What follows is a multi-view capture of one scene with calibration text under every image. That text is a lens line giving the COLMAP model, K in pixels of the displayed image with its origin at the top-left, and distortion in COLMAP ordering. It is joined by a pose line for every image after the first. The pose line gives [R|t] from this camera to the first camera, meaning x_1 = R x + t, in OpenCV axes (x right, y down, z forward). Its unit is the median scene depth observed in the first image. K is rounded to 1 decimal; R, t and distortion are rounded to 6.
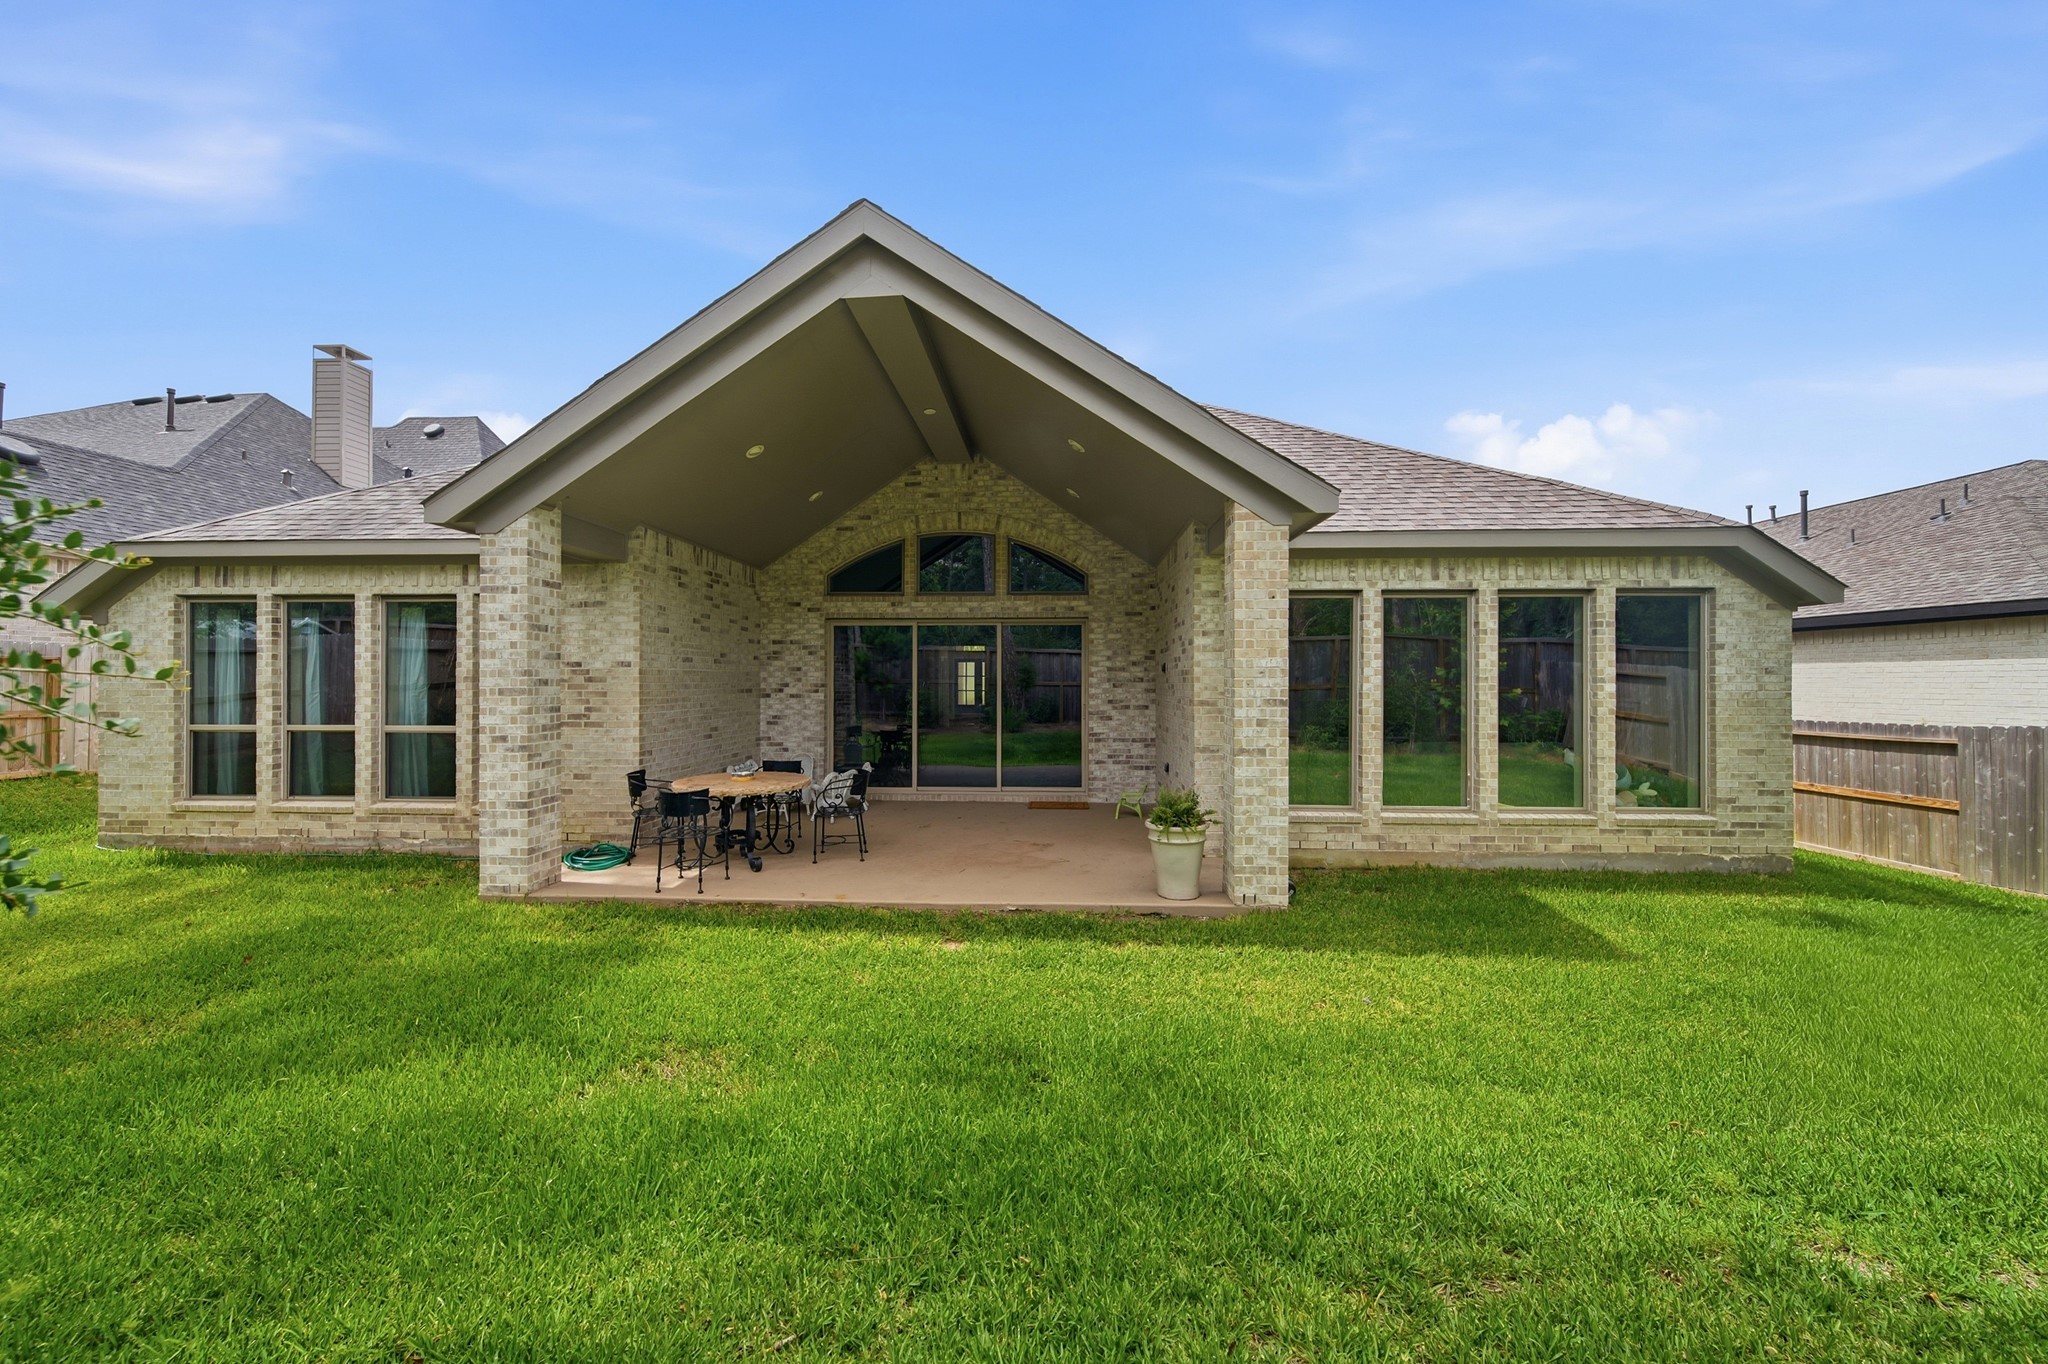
lens RADIAL K [[726.1, 0, 1026.1], [0, 726.1, 684.9], [0, 0, 1]] dist [-0.000179, -0.000795]
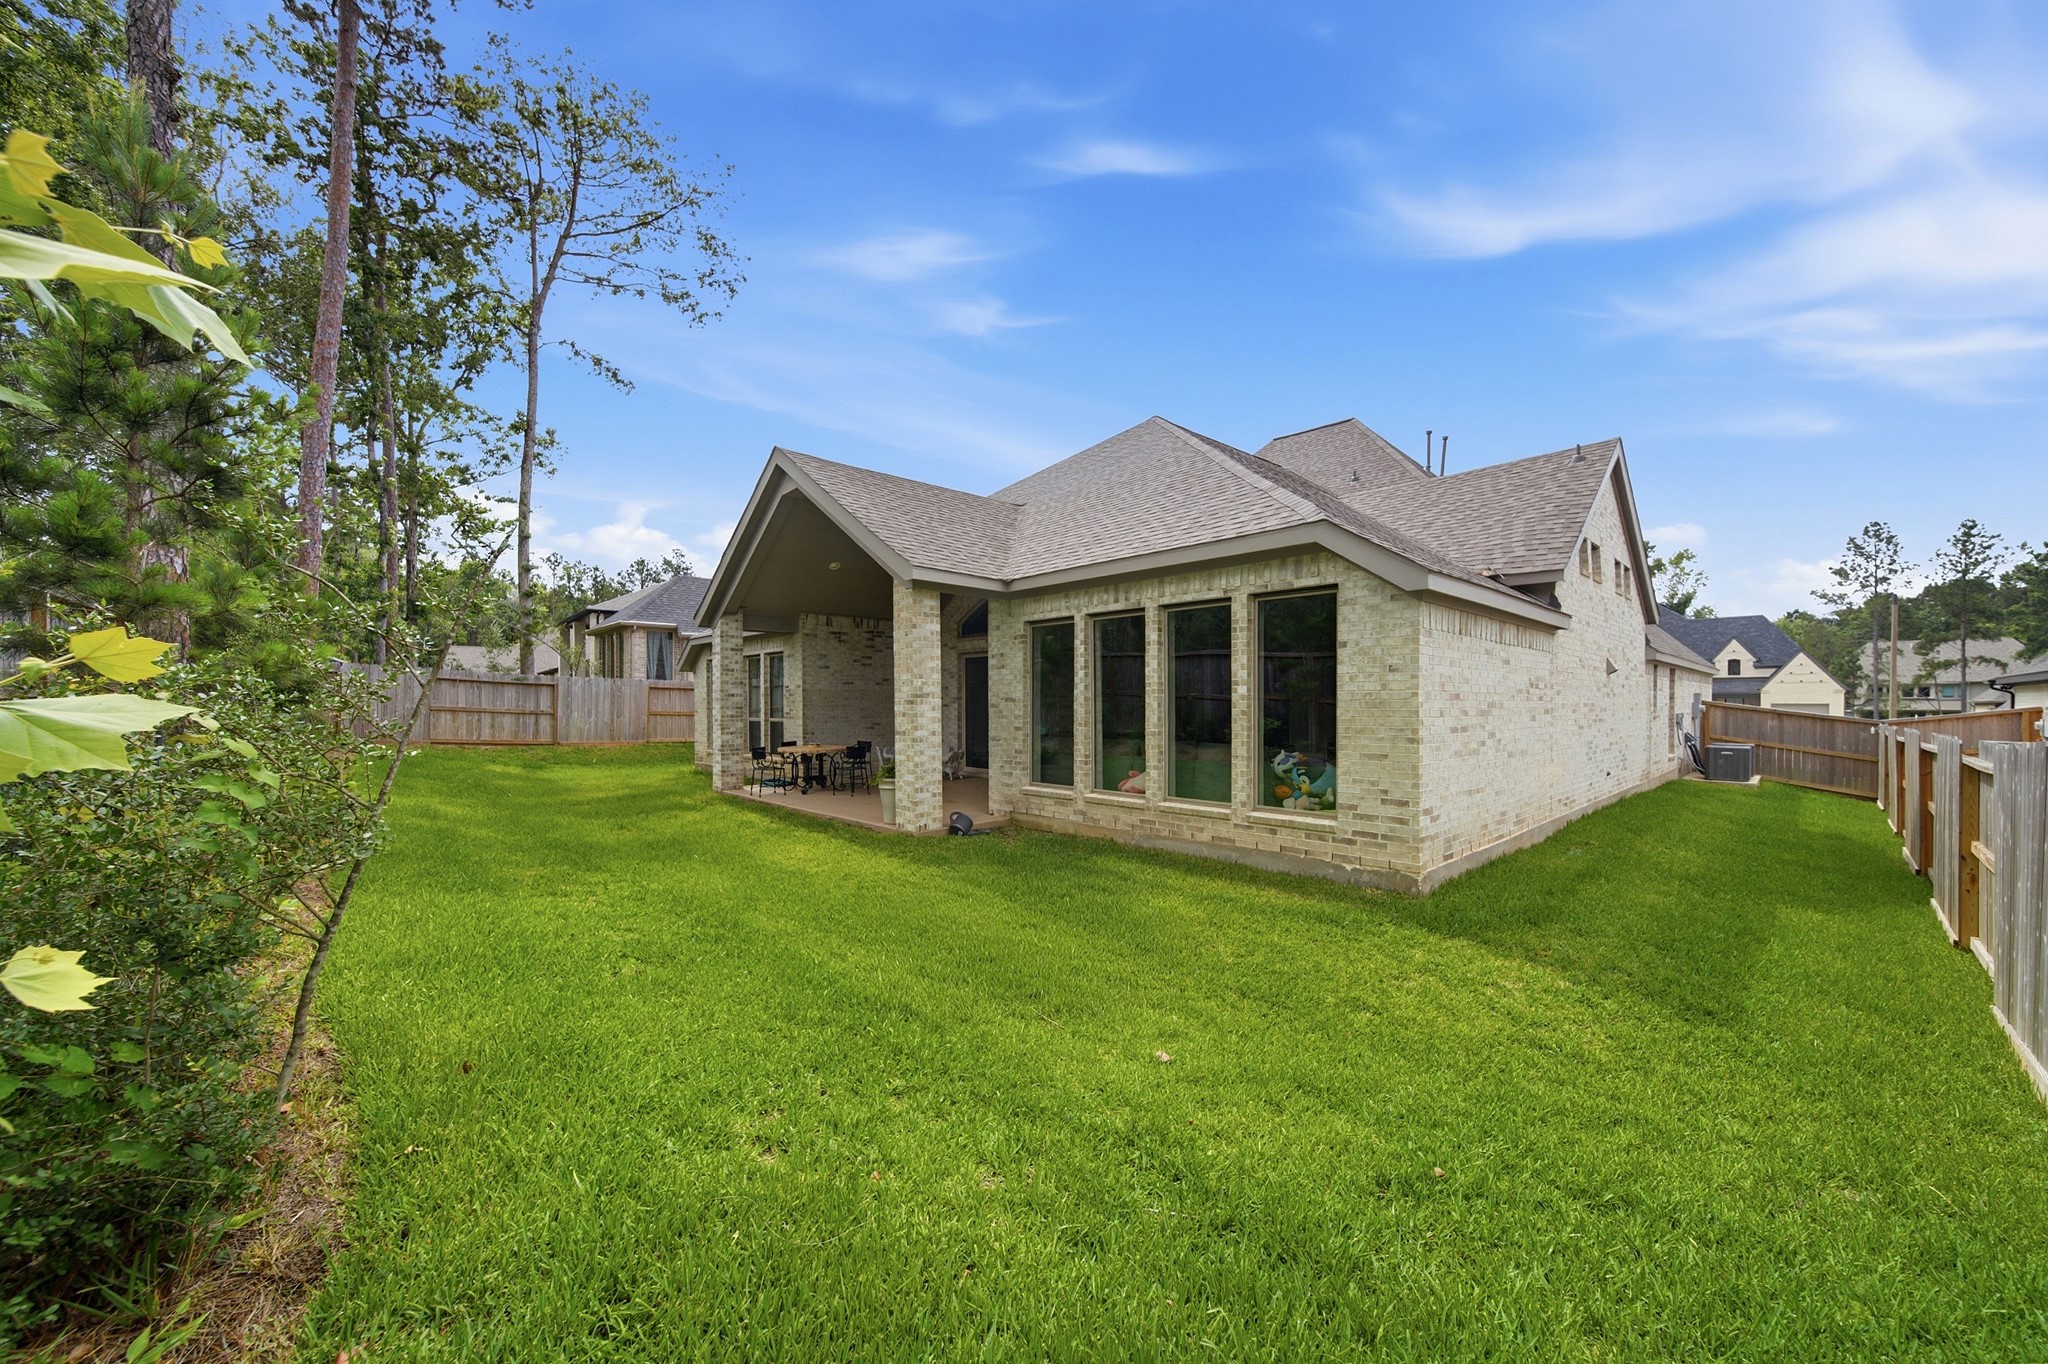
lens RADIAL K [[726.1, 0, 1026.1], [0, 726.1, 684.9], [0, 0, 1]] dist [-0.000179, -0.000795]
pose [[0.729189, -0.020354, -0.684009, 1.301790], [0.004951, 0.999688, -0.024470, 0.021415], [0.684294, 0.014457, 0.729063, 0.019081]]
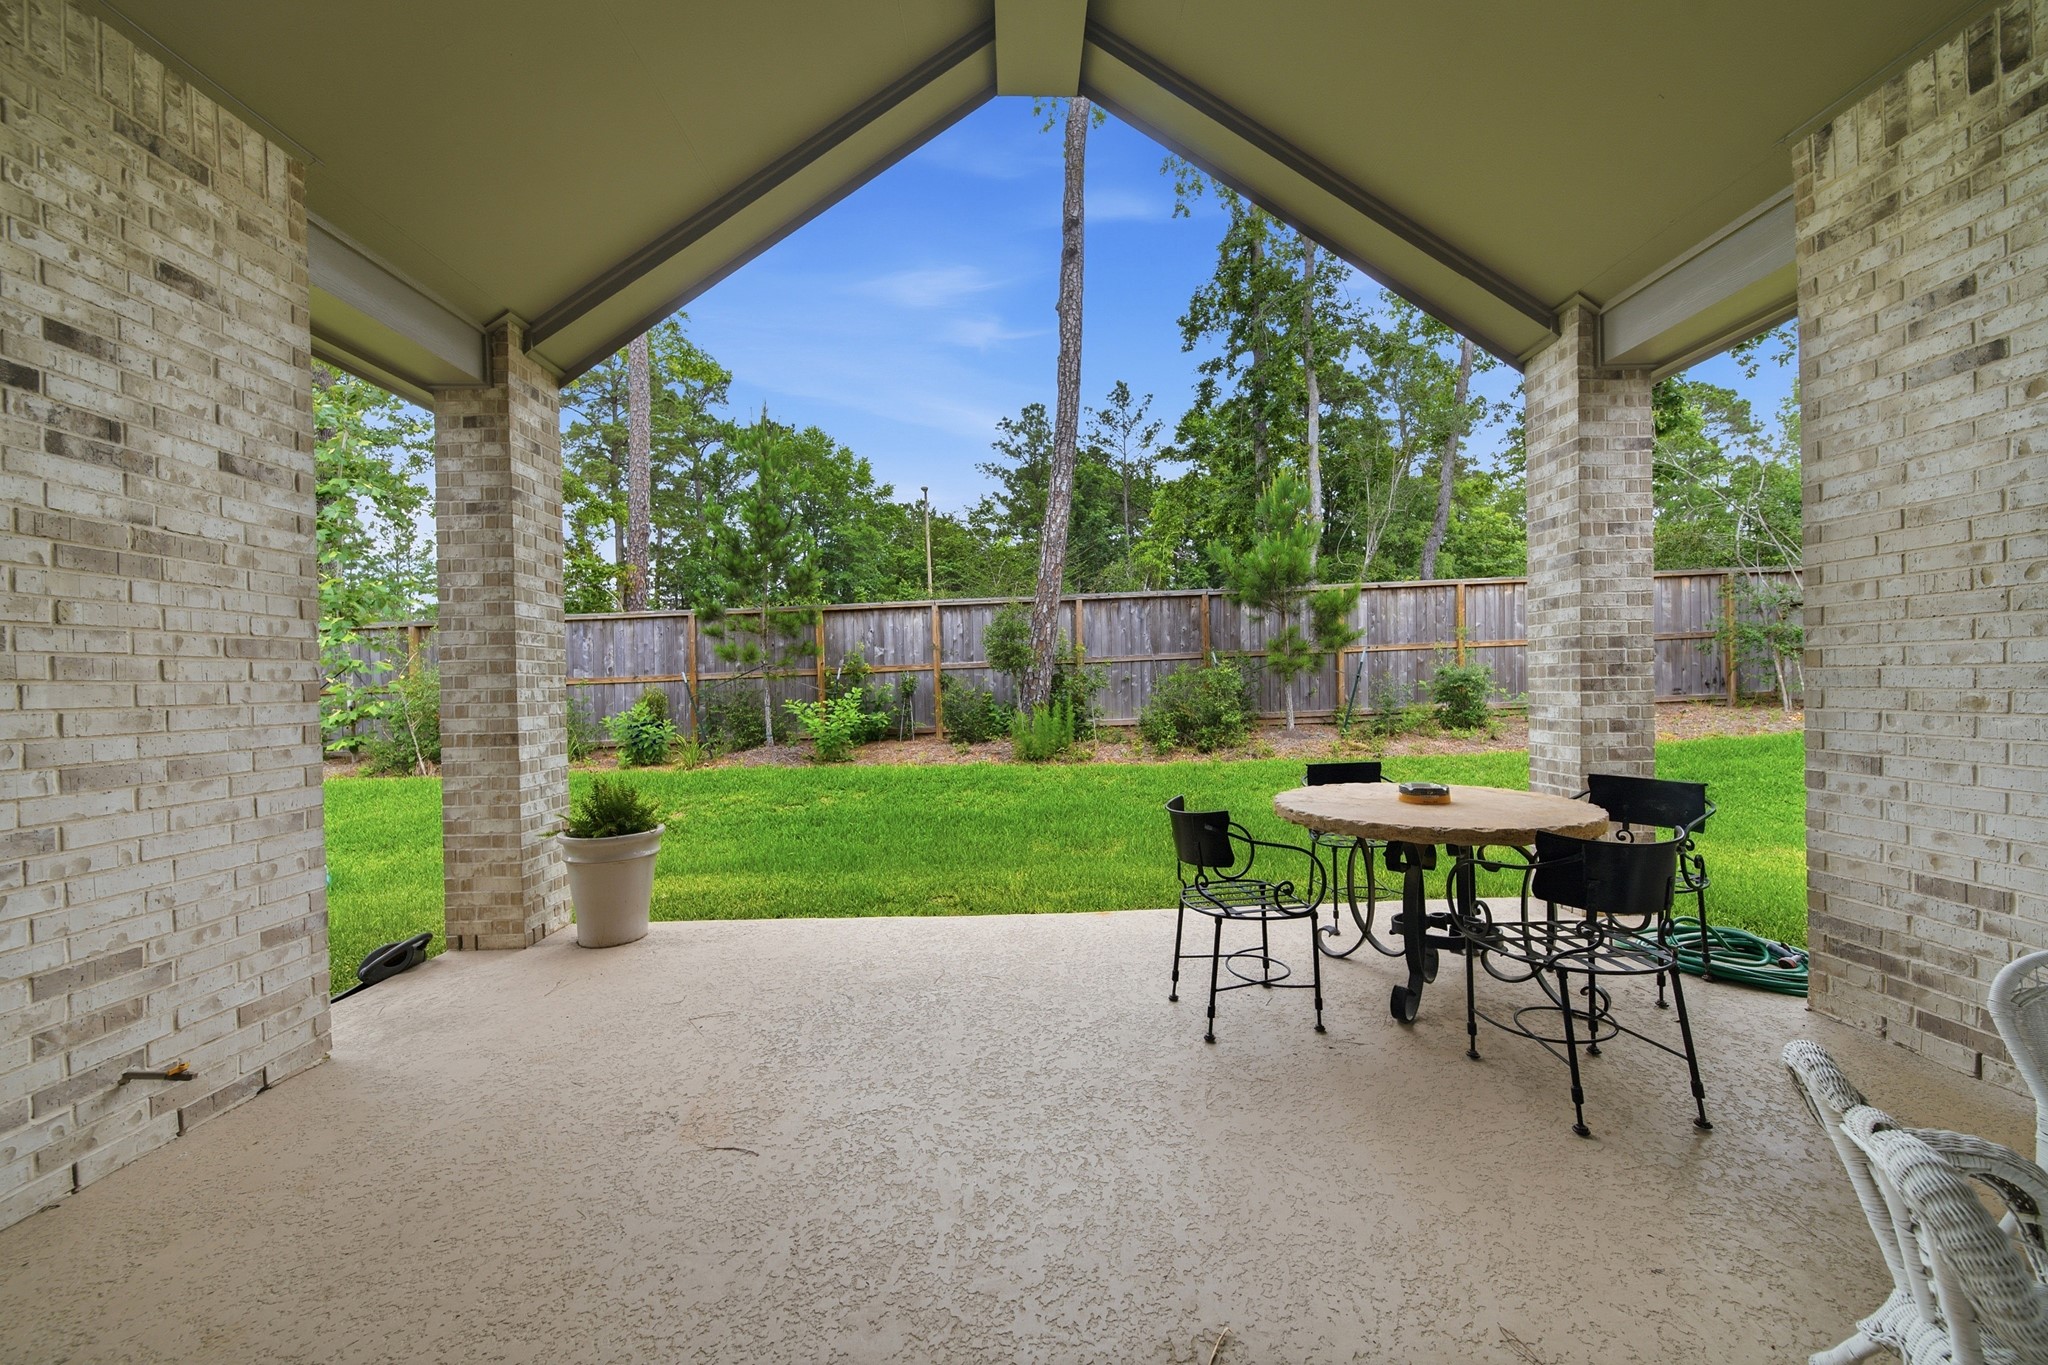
lens RADIAL K [[726.1, 0, 1026.1], [0, 726.1, 685.4], [0, 0, 1]] dist [-0.000179, -0.000795]
pose [[-0.996724, 0.016274, -0.079229, -0.110358], [0.016239, 0.999868, 0.001085, 0.057051], [0.079236, -0.000205, -0.996856, 1.459269]]
